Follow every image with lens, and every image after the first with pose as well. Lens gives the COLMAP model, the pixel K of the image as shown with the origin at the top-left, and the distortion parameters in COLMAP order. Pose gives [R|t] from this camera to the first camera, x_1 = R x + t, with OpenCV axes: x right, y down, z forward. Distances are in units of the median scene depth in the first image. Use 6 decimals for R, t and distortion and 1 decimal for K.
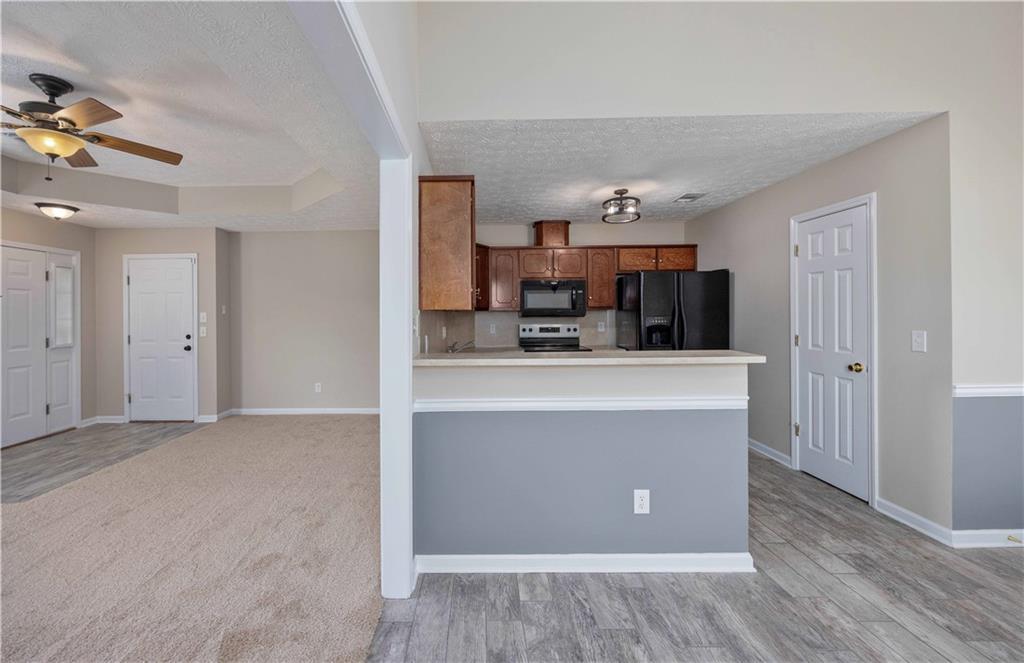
lens RADIAL K [[419.4, 0, 469.5], [0, 419.4, 315.1], [0, 0, 1]] dist [-0.004558, 0.000738]
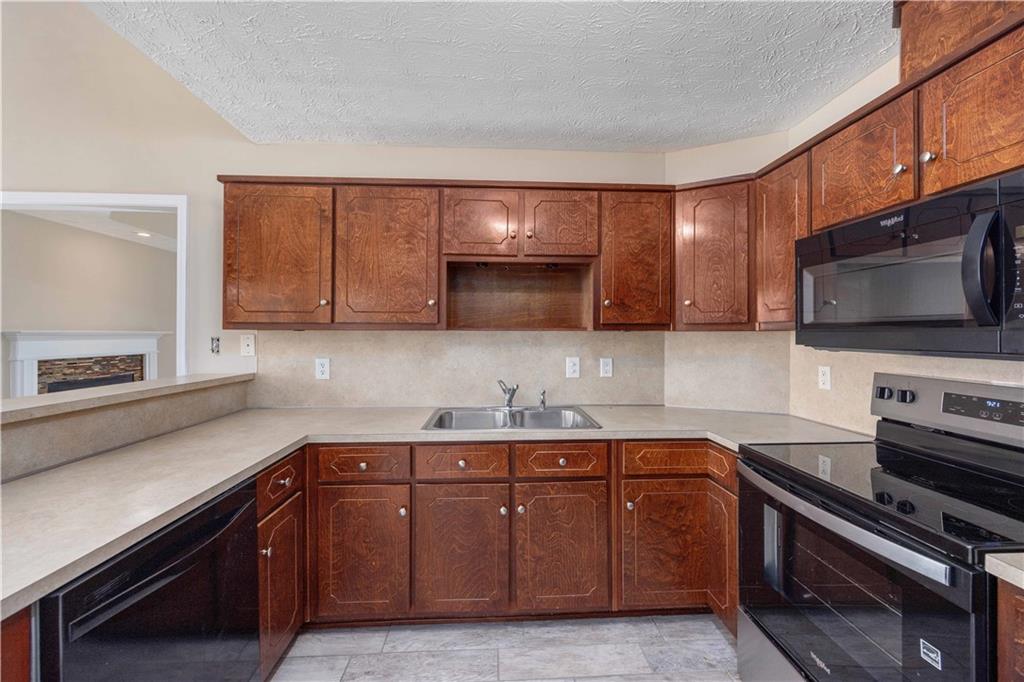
lens RADIAL K [[393.9, 0, 518.4], [0, 393.9, 339.3], [0, 0, 1]] dist [-0.003347, -0.000131]
pose [[0.072013, 0.022132, -0.997158, 0.693352], [-0.010103, 0.999719, 0.021459, -0.013329], [0.997353, 0.008529, 0.072216, 1.242319]]
